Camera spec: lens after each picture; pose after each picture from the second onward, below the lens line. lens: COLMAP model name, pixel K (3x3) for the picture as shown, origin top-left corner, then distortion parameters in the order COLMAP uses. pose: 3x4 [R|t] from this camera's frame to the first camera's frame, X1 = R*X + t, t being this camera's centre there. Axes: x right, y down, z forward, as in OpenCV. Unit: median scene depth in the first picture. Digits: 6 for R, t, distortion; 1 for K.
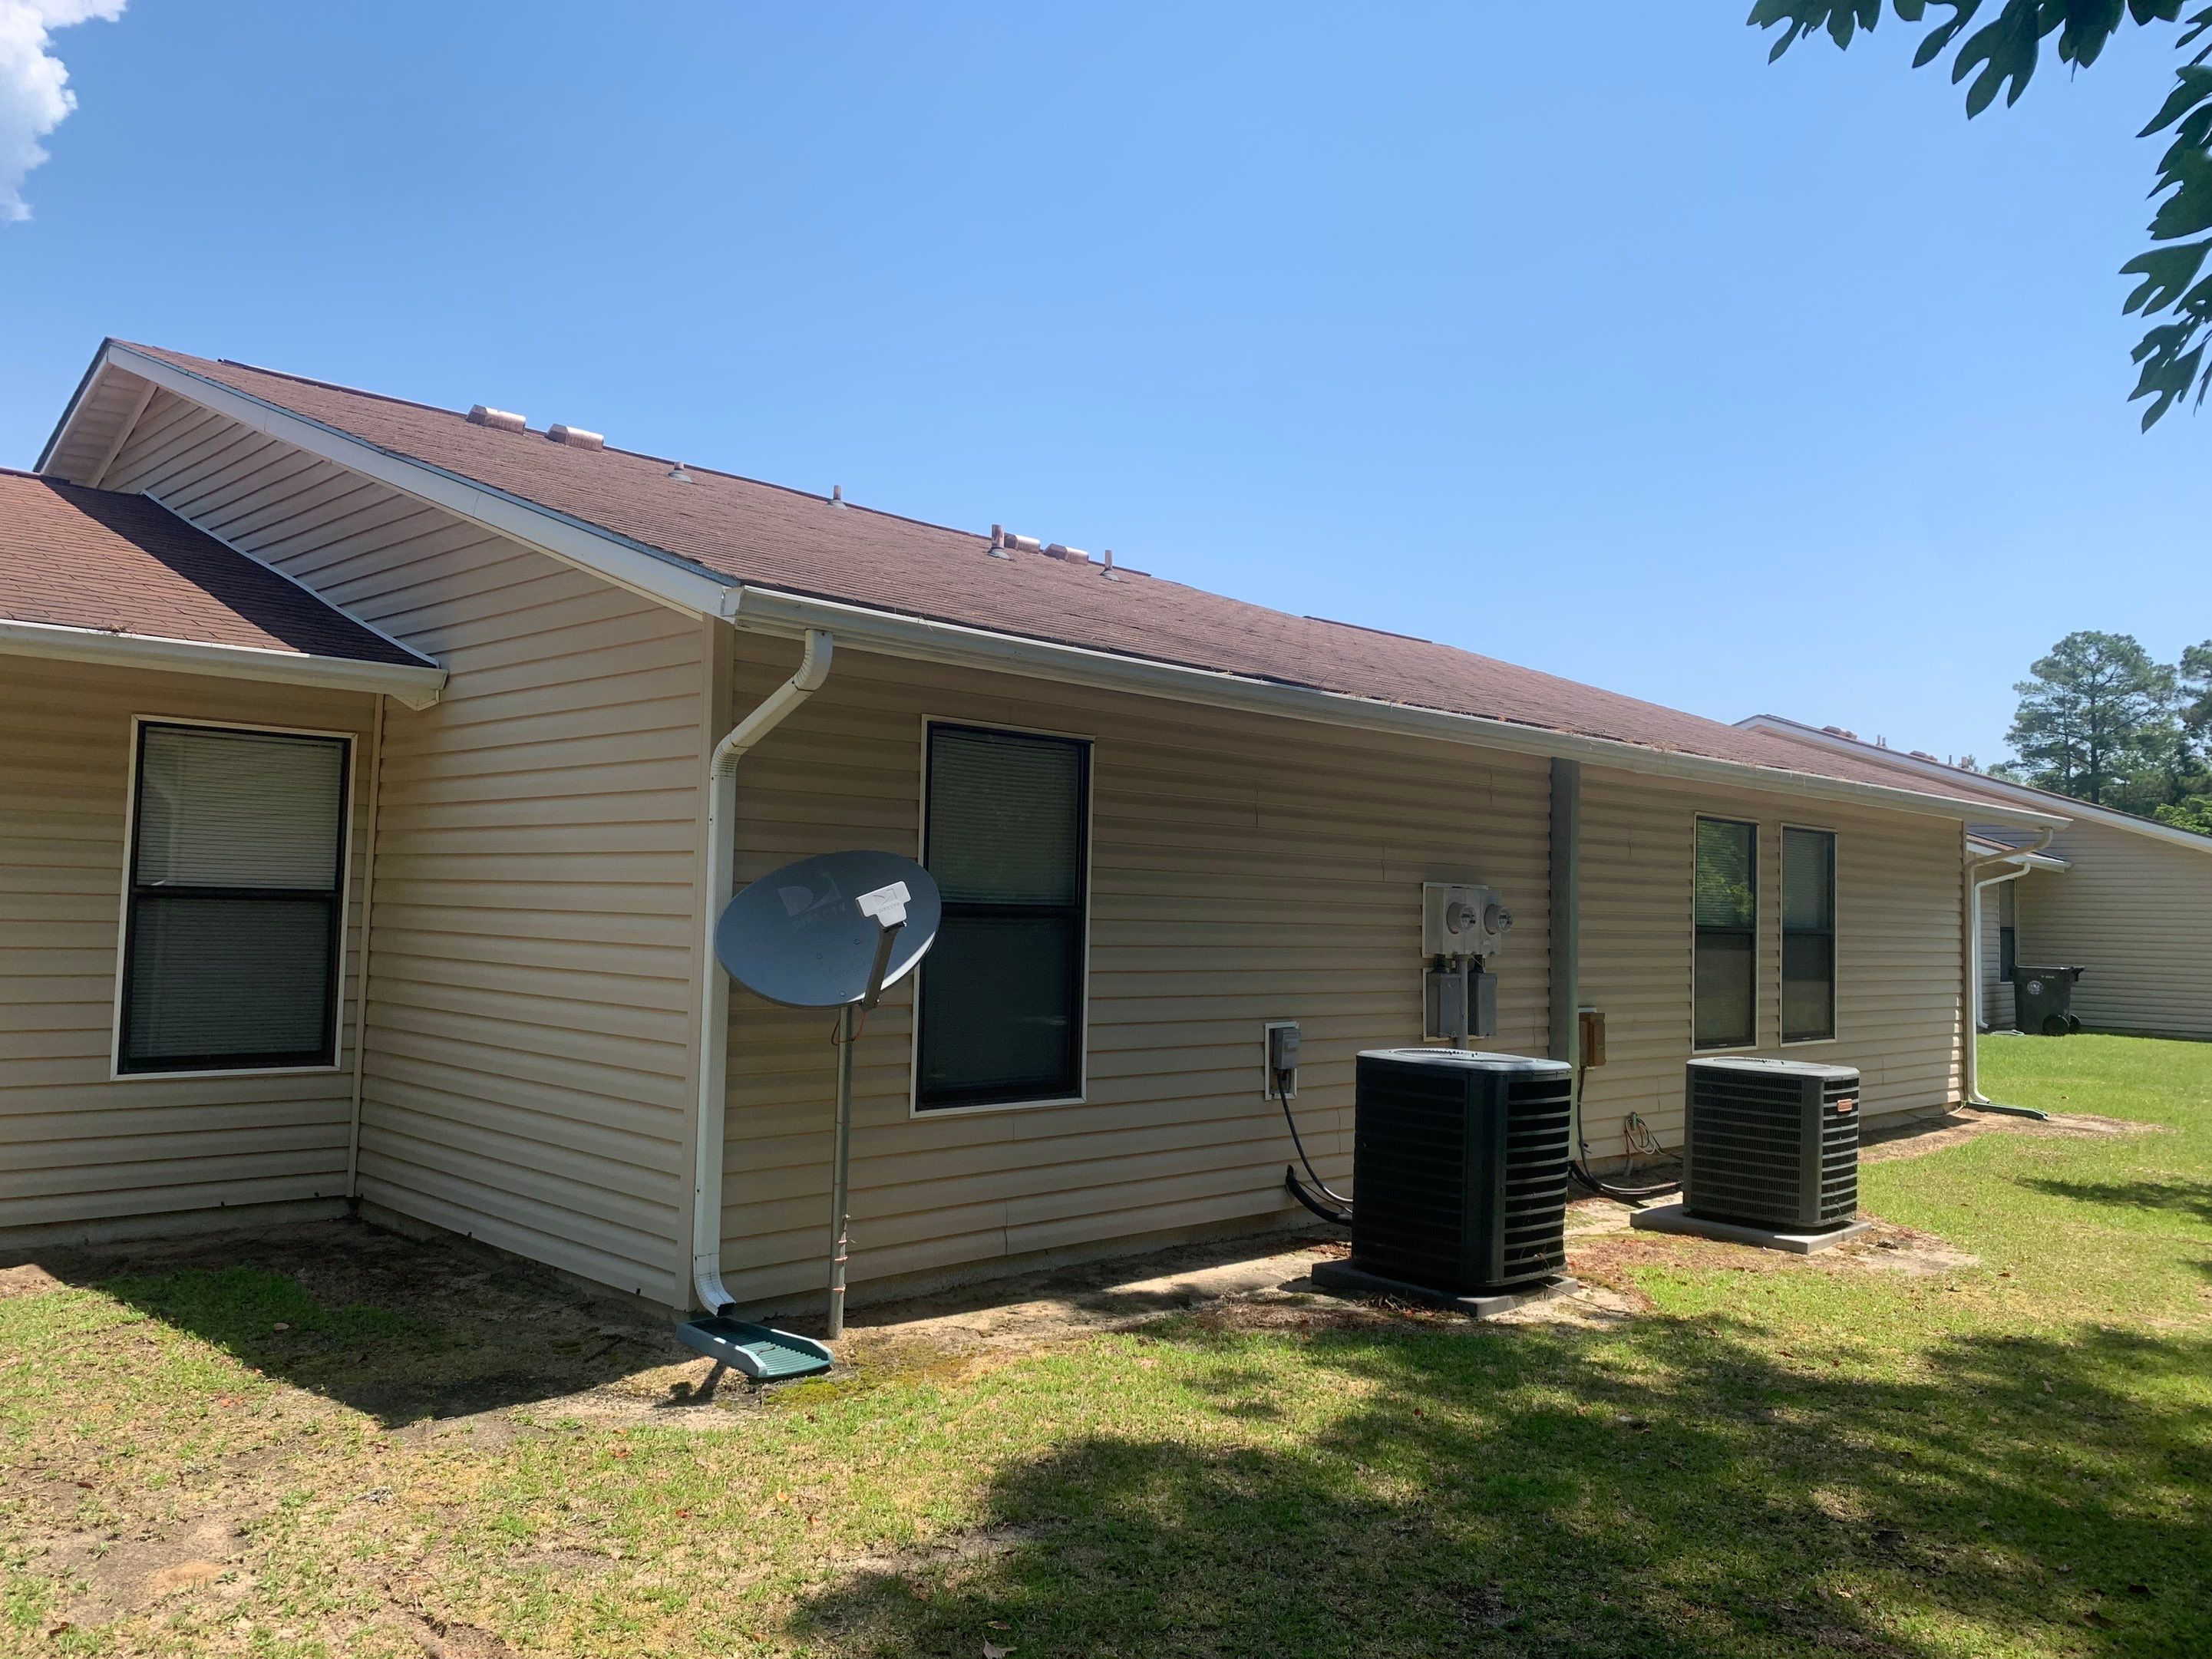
lens RADIAL K [[1689.6, 0, 1083.7], [0, 1689.6, 812.6], [0, 0, 1]] dist [0.024129, -0.022040]
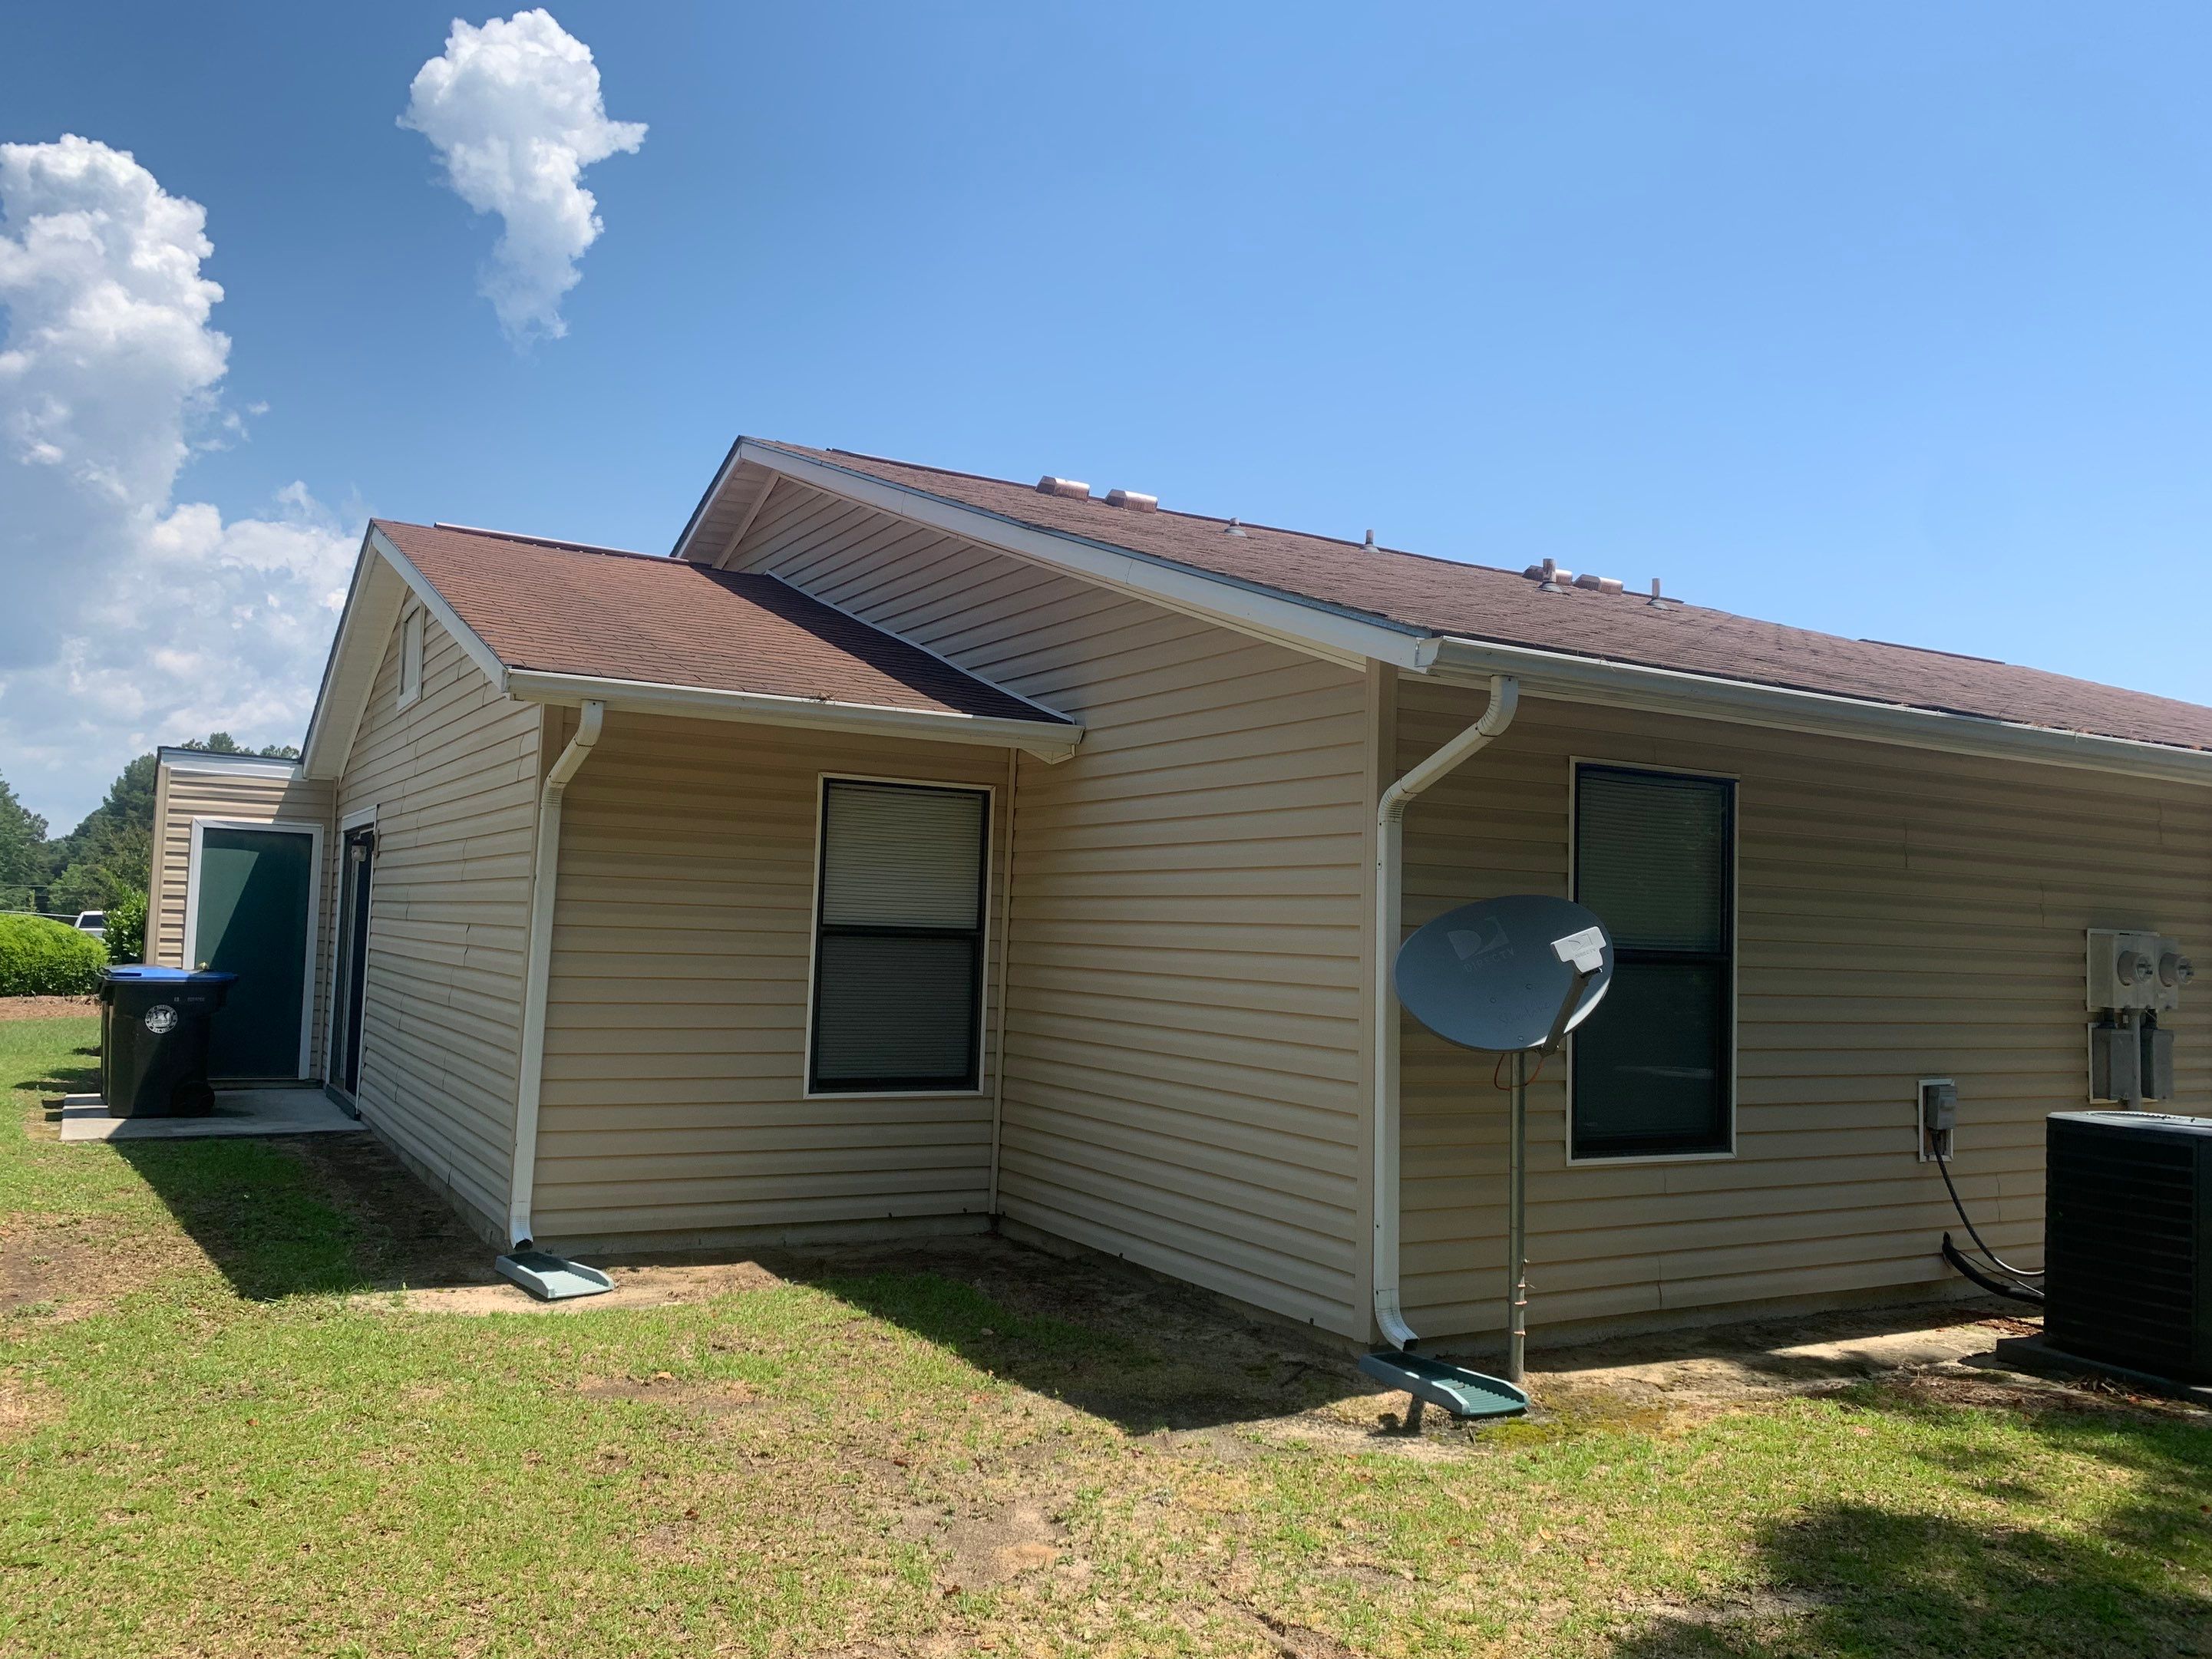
lens RADIAL K [[1689.6, 0, 1095.6], [0, 1689.6, 824.5], [0, 0, 1]] dist [0.024129, -0.022040]
pose [[0.968900, -0.009858, -0.247257, -0.119959], [0.005484, 0.999816, -0.018374, -0.002038], [0.247393, 0.016447, 0.968776, -0.035250]]
